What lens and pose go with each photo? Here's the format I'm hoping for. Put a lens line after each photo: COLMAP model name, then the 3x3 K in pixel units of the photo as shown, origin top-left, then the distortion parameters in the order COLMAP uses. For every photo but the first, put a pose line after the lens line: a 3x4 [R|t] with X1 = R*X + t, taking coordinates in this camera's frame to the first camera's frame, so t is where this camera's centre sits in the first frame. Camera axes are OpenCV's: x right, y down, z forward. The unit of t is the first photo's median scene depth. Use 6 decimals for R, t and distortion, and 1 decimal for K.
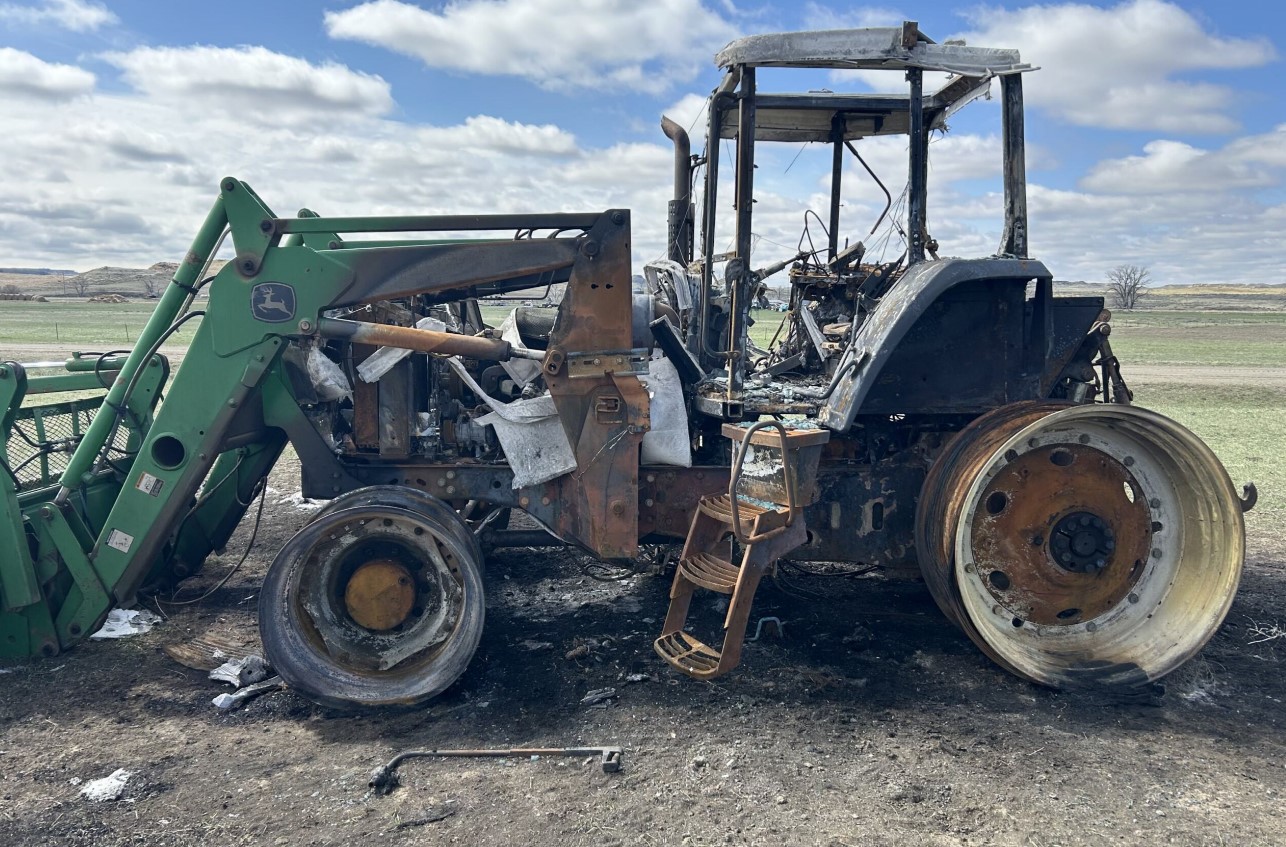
lens RADIAL K [[982.1, 0, 658.7], [0, 982.1, 432.0], [0, 0, 1]] dist [0.069174, -0.069636]
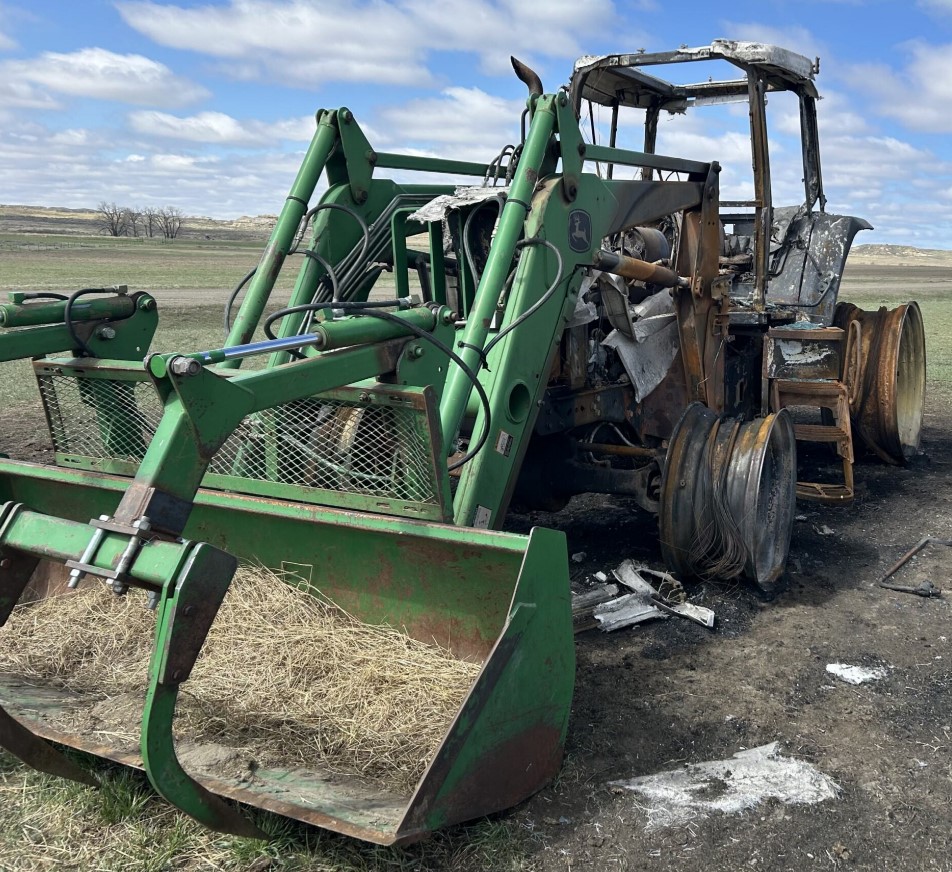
lens RADIAL K [[970.9, 0, 644.8], [0, 970.9, 385.1], [0, 0, 1]] dist [0.052207, -0.020108]
pose [[0.477468, -0.112001, 0.871482, -1.181018], [0.085210, 0.993070, 0.080943, -0.053861], [-0.874508, 0.035612, 0.483702, 0.496992]]
